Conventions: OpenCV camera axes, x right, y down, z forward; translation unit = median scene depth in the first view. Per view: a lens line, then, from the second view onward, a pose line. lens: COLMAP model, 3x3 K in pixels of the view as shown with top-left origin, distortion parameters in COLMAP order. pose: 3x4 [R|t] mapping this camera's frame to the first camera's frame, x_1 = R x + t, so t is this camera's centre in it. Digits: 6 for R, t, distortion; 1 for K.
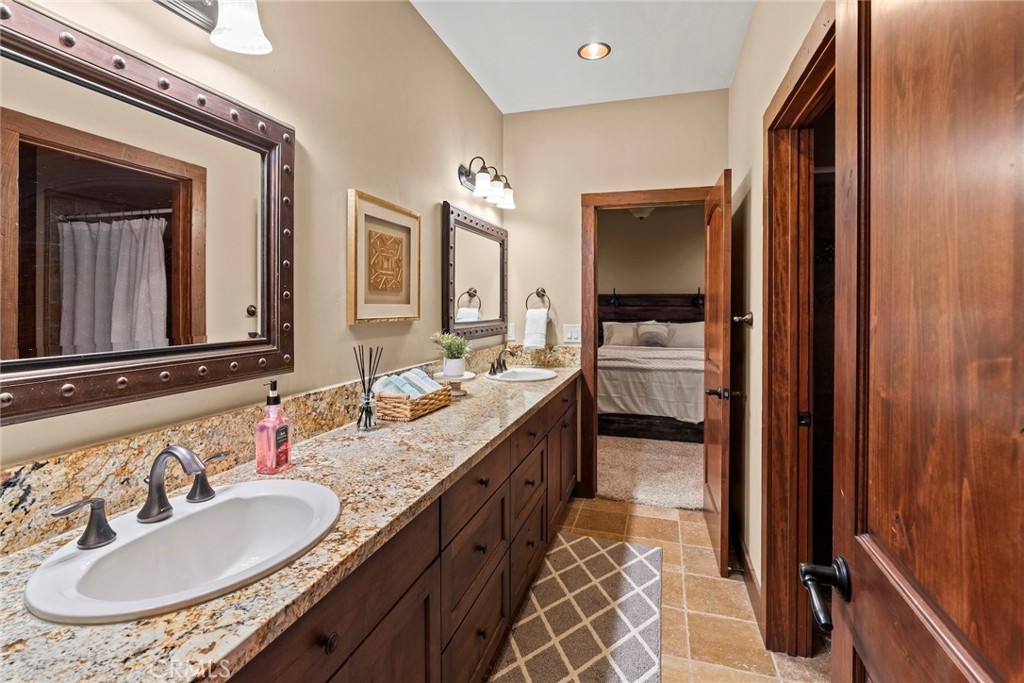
lens RADIAL K [[477.9, 0, 514.2], [0, 477.9, 319.5], [0, 0, 1]] dist [0.000840, 0.000253]
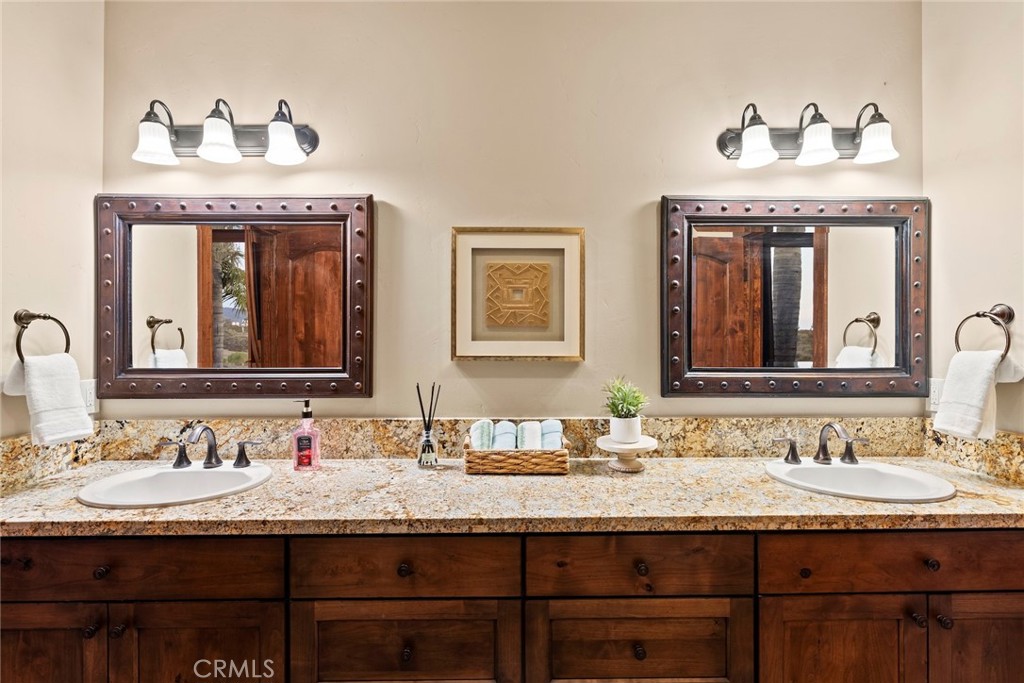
lens RADIAL K [[465.5, 0, 512.0], [0, 465.5, 341.5], [0, 0, 1]] dist [-0.003239, 0.000195]
pose [[0.303776, -0.001356, -0.952743, 0.873414], [-0.028560, 0.999537, -0.010529, -0.033858], [0.952315, 0.030409, 0.303596, 1.130323]]
